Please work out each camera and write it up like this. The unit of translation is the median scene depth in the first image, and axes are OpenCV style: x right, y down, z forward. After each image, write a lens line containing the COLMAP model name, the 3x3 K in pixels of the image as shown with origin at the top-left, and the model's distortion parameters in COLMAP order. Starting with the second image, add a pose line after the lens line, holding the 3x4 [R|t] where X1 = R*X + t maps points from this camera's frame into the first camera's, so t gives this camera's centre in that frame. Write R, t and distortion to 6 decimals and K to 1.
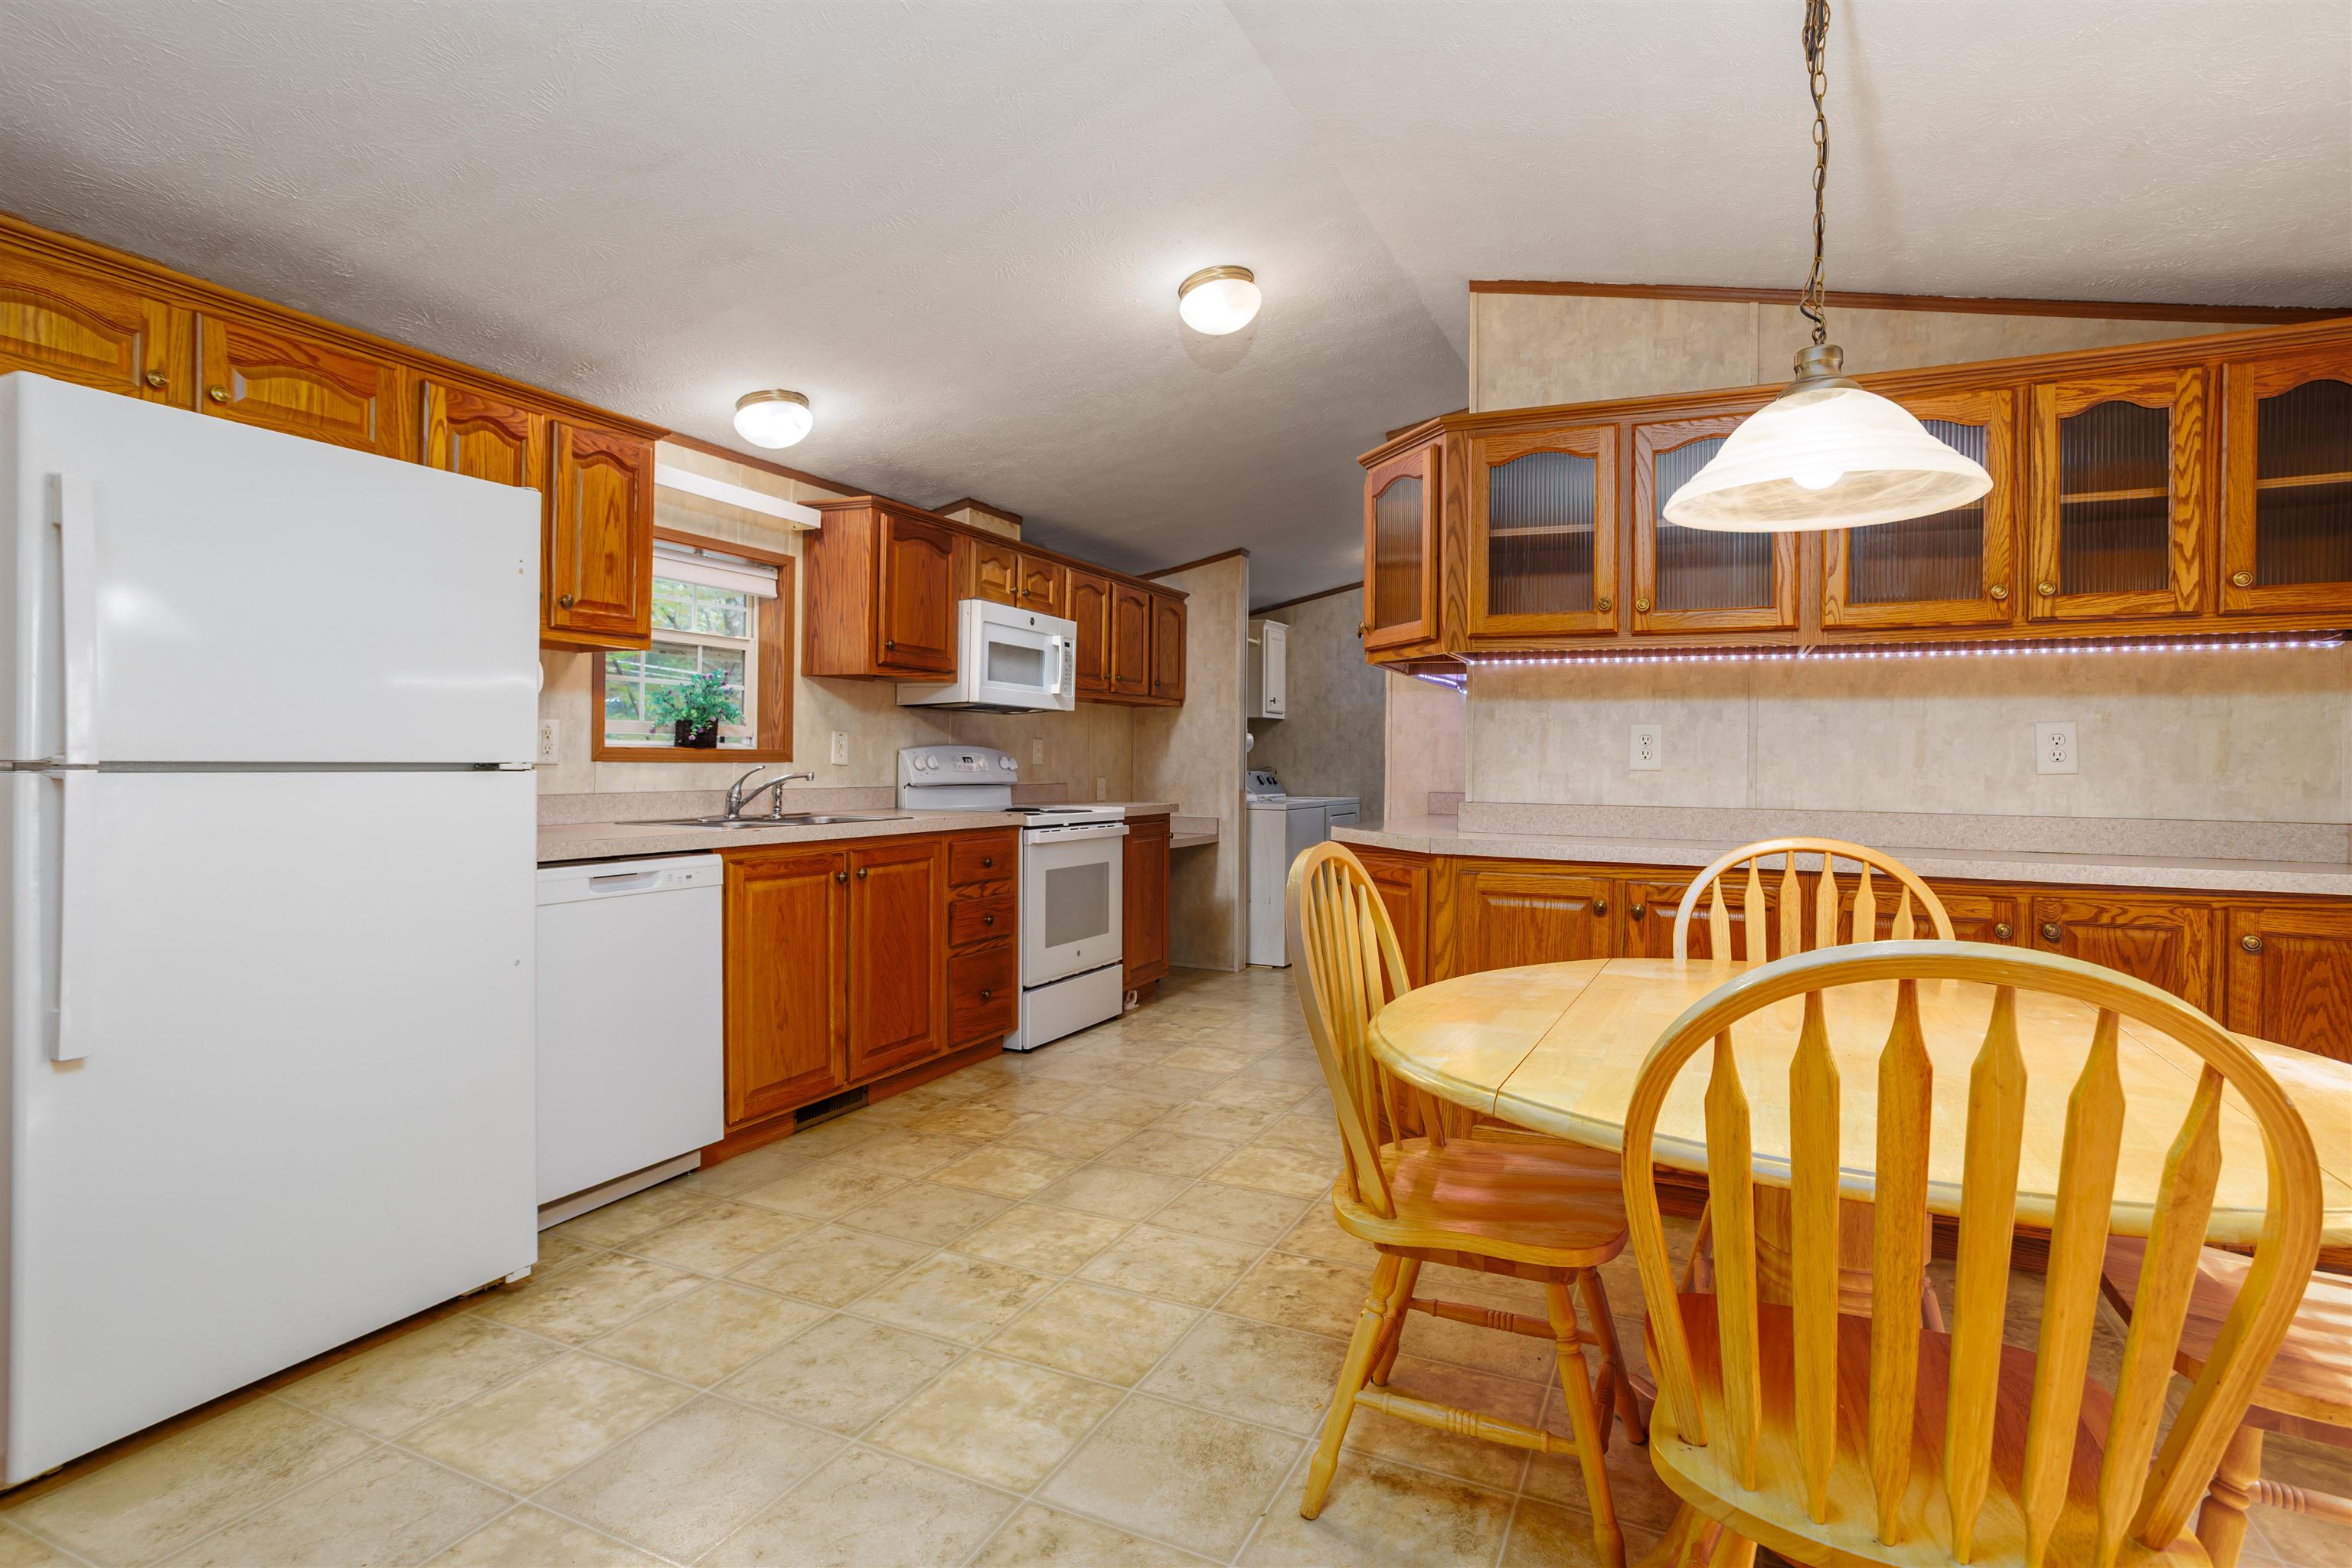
lens RADIAL K [[1161.8, 0, 1150.3], [0, 1161.8, 770.5], [0, 0, 1]] dist [-0.056126, 0.030260]
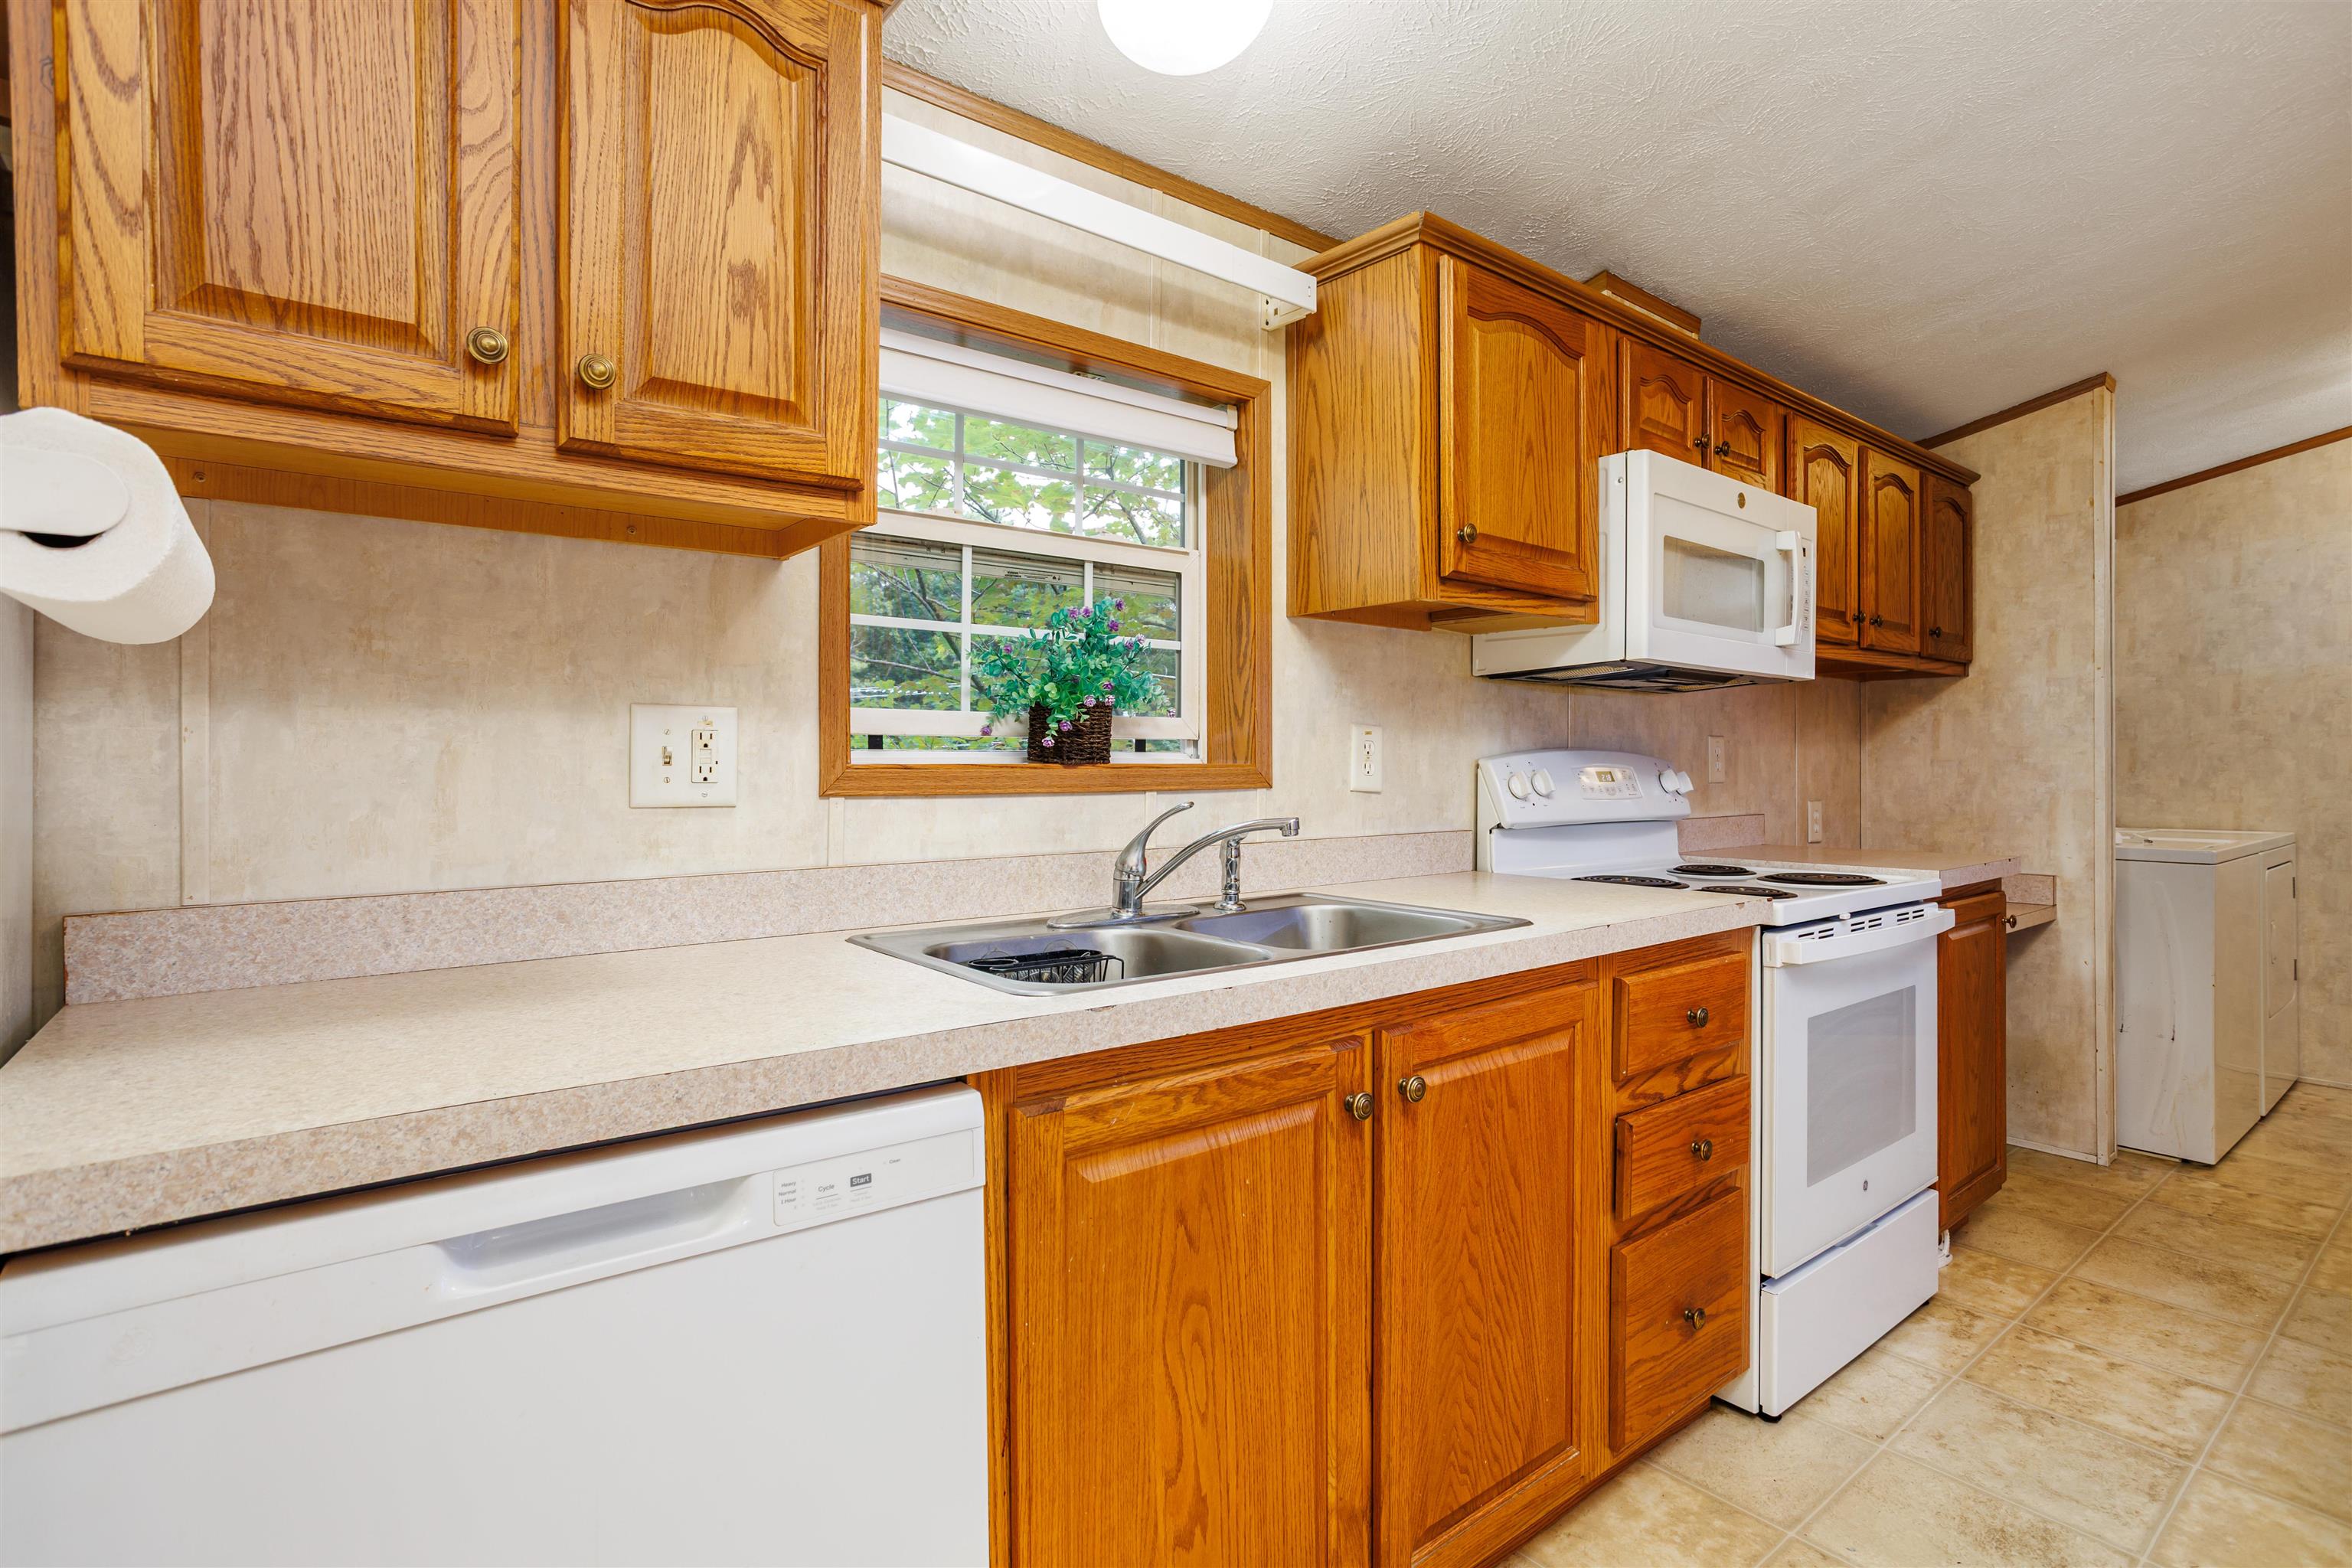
lens RADIAL K [[1161.8, 0, 1150.3], [0, 1161.8, 770.5], [0, 0, 1]] dist [-0.056126, 0.030260]
pose [[0.895105, -0.010750, -0.445726, -0.131603], [0.007591, 0.999932, -0.008874, -0.010958], [0.445791, 0.004559, 0.895125, 0.524838]]
